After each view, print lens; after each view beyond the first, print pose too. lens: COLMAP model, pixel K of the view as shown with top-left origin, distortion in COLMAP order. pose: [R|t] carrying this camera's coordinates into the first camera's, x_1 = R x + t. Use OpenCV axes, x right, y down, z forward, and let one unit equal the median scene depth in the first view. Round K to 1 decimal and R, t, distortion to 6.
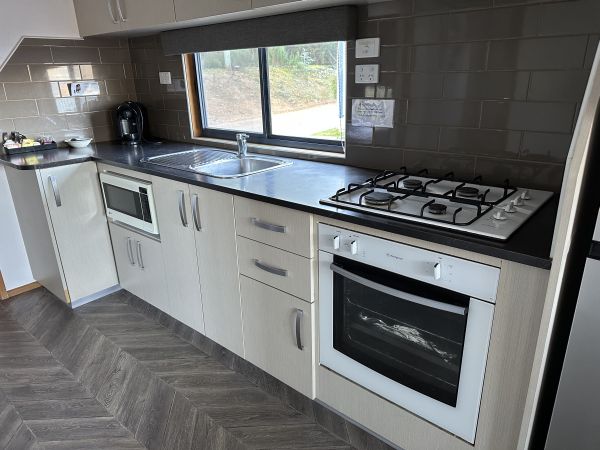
lens RADIAL K [[424.7, 0, 301.3], [0, 424.7, 227.8], [0, 0, 1]] dist [0.001823, -0.010318]
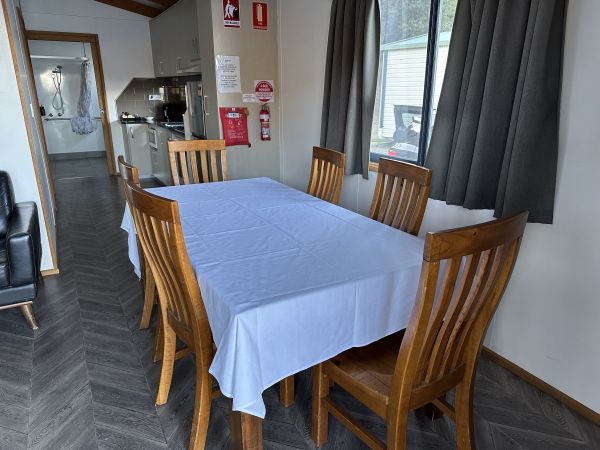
lens RADIAL K [[424.7, 0, 301.3], [0, 424.7, 227.8], [0, 0, 1]] dist [0.001823, -0.010318]
pose [[0.938104, 0.133747, -0.319488, 1.442512], [-0.144099, 0.989523, -0.008873, 0.398374], [0.314954, 0.054361, 0.947549, -1.270468]]
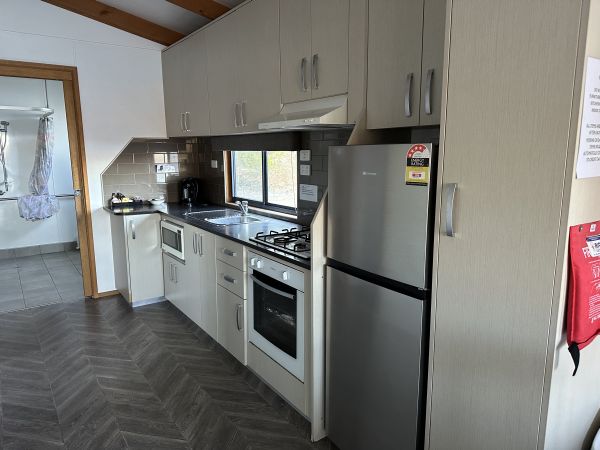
lens RADIAL K [[424.7, 0, 301.3], [0, 424.7, 227.8], [0, 0, 1]] dist [0.001823, -0.010318]
pose [[0.970222, 0.066916, -0.232790, 0.414970], [-0.105414, 0.981944, -0.157082, 0.093329], [0.218075, 0.176944, 0.959757, -0.413734]]
